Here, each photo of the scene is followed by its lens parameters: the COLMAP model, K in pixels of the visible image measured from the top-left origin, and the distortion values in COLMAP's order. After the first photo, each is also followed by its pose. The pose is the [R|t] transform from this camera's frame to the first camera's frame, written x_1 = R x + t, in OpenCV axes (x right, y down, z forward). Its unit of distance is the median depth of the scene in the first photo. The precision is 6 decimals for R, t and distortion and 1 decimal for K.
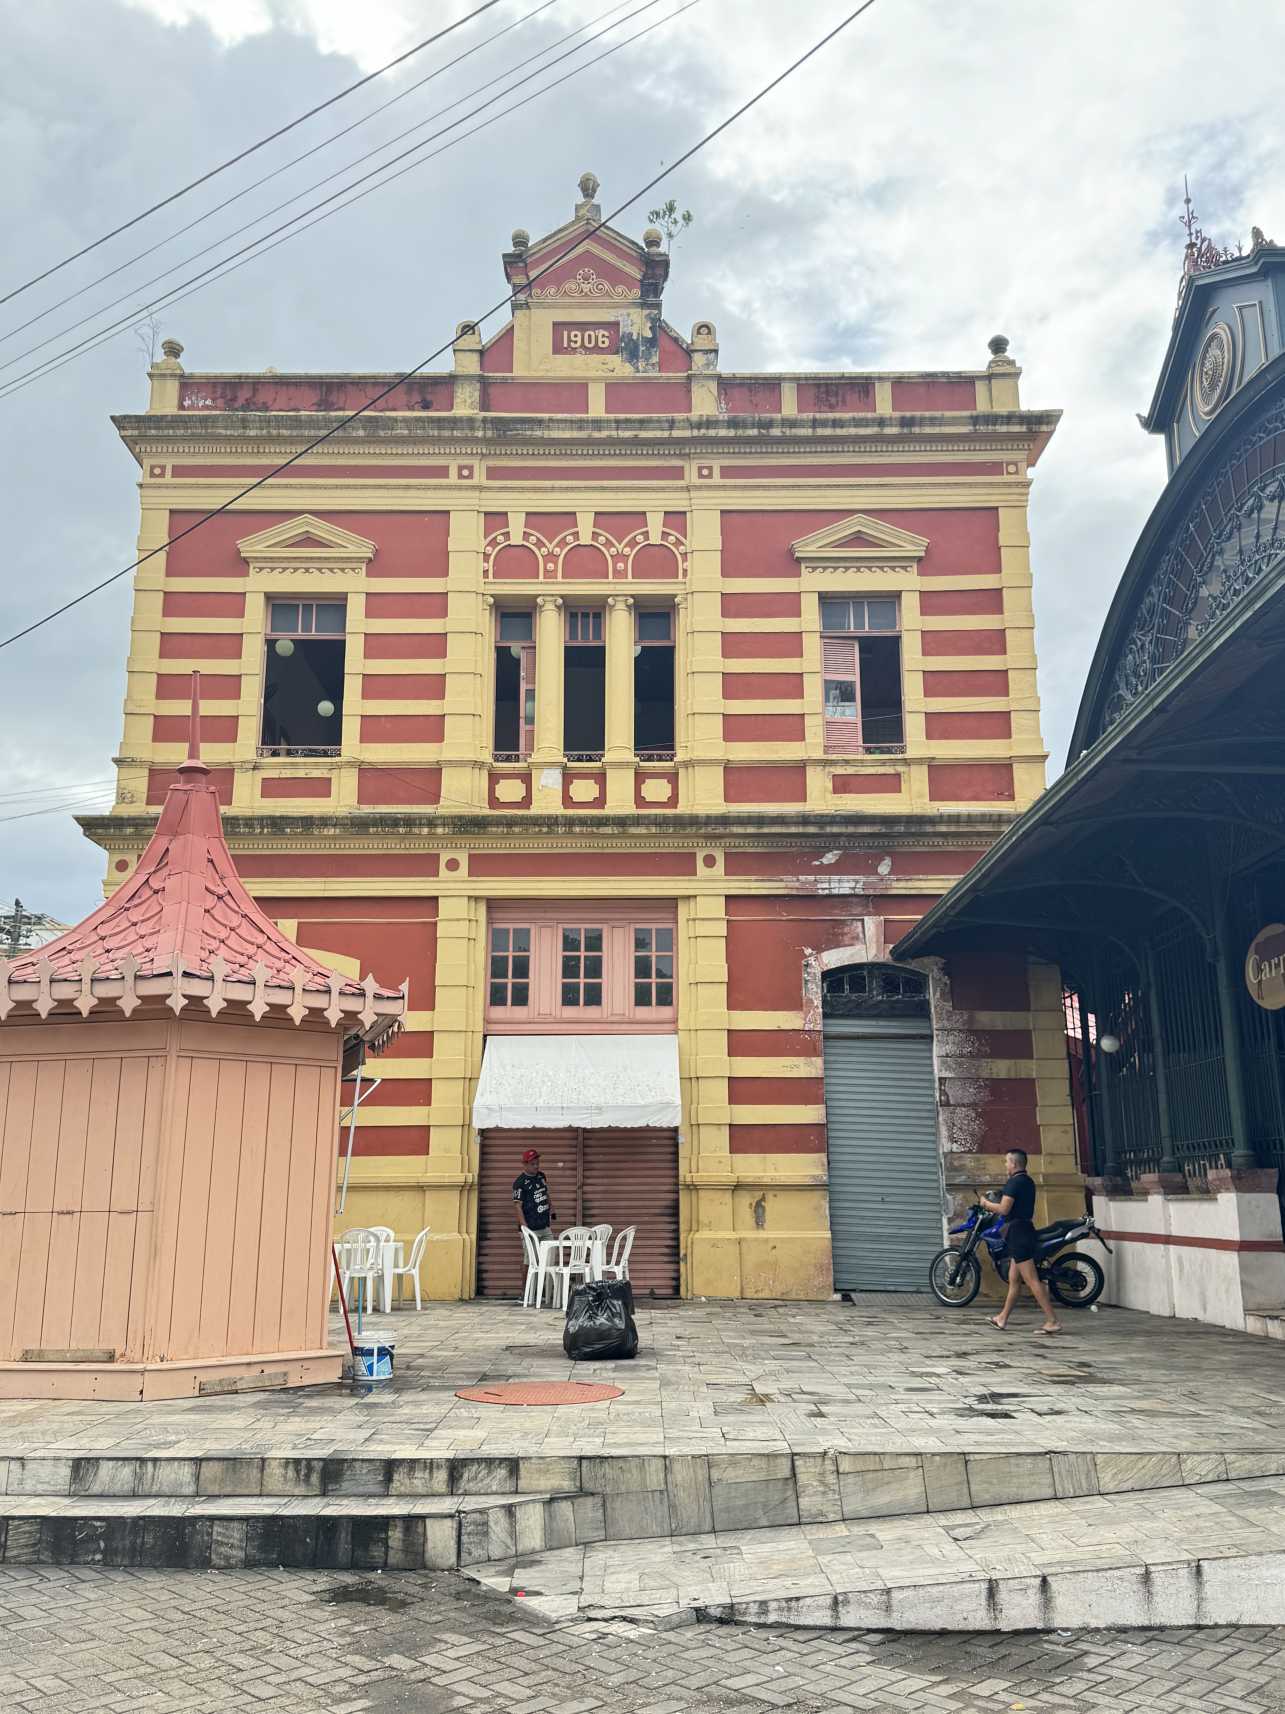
lens RADIAL K [[1401.0, 0, 640.2], [0, 1401.0, 859.4], [0, 0, 1]] dist [0.039386, -0.029006]
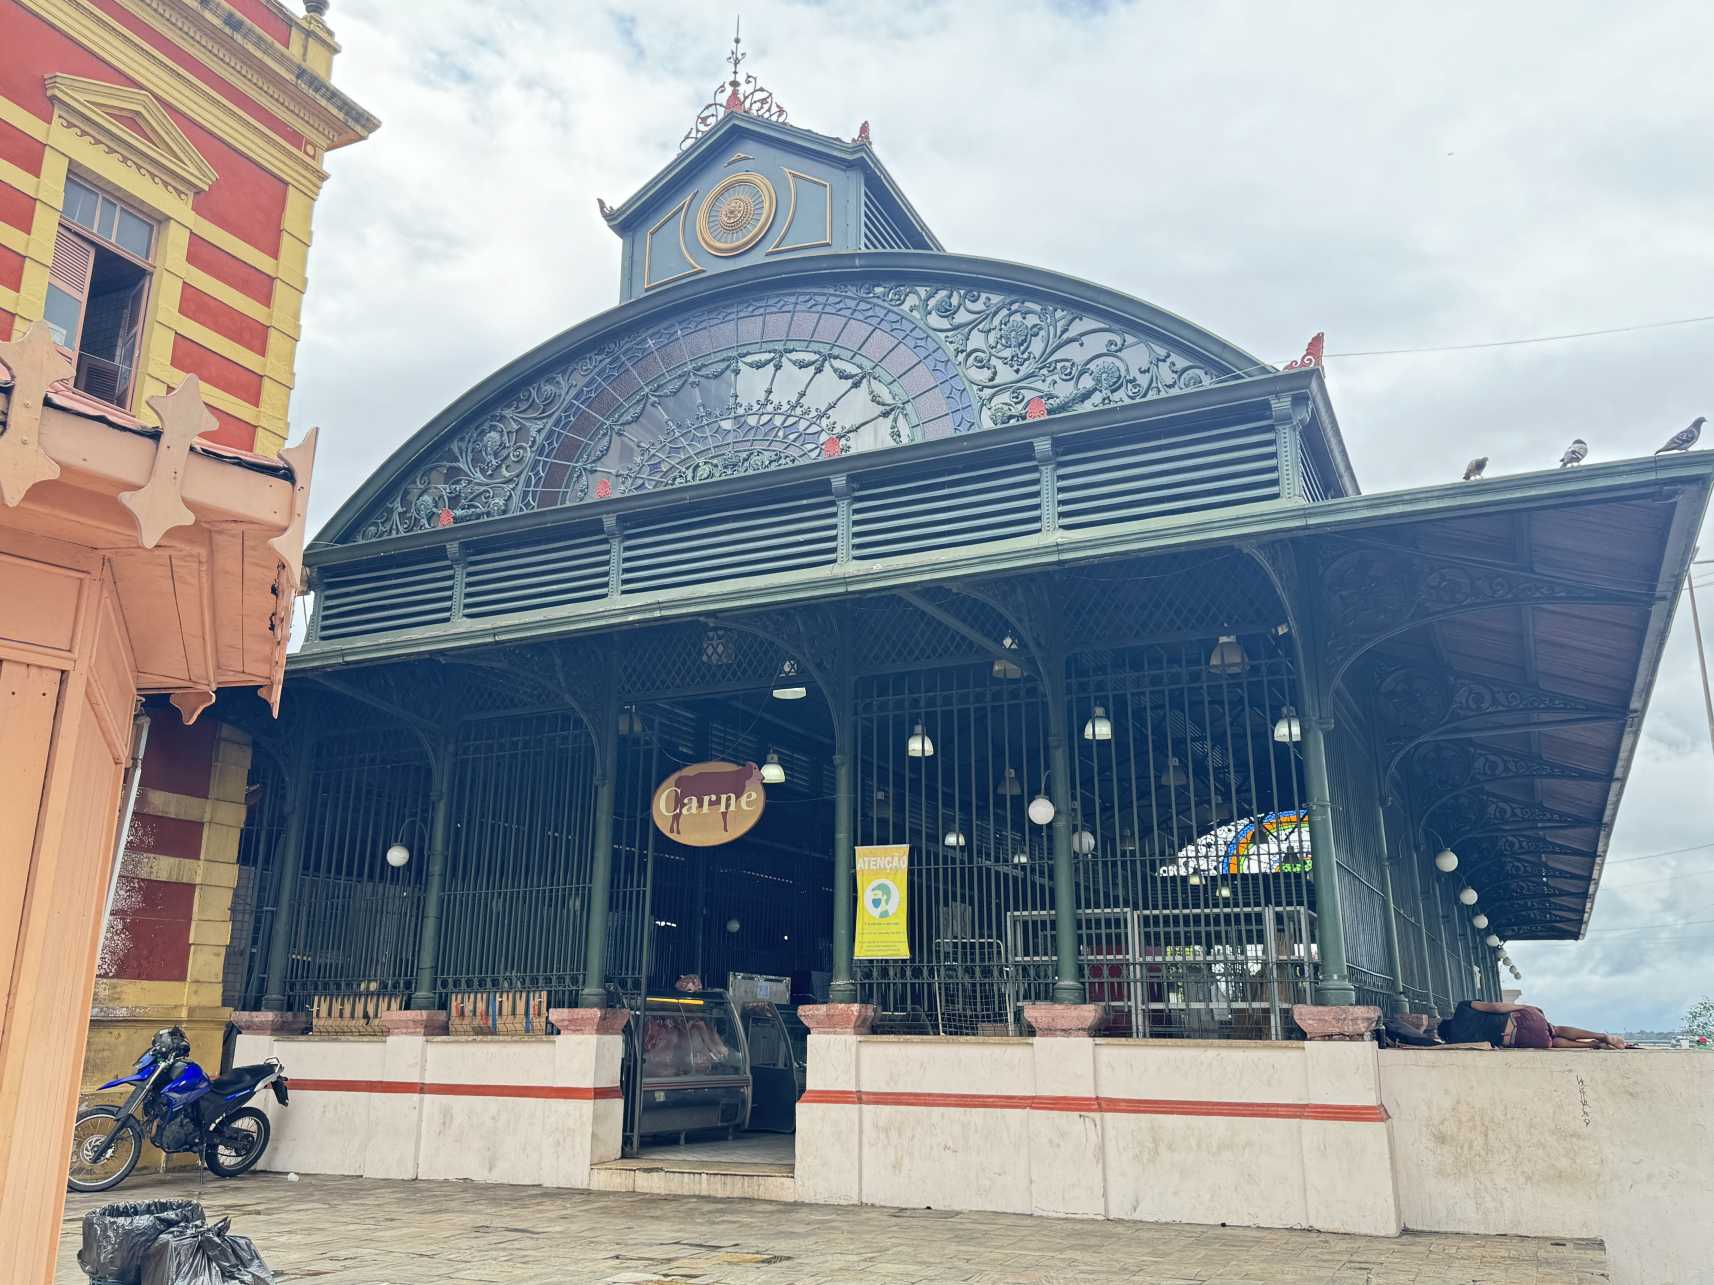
lens RADIAL K [[1401.0, 0, 856.3], [0, 1401.0, 641.0], [0, 0, 1]] dist [0.039386, -0.029006]
pose [[0.429503, 0.244829, 0.869245, -0.266422], [-0.220270, 0.961878, -0.162082, 0.069096], [-0.875790, -0.121854, 0.467058, 0.314001]]
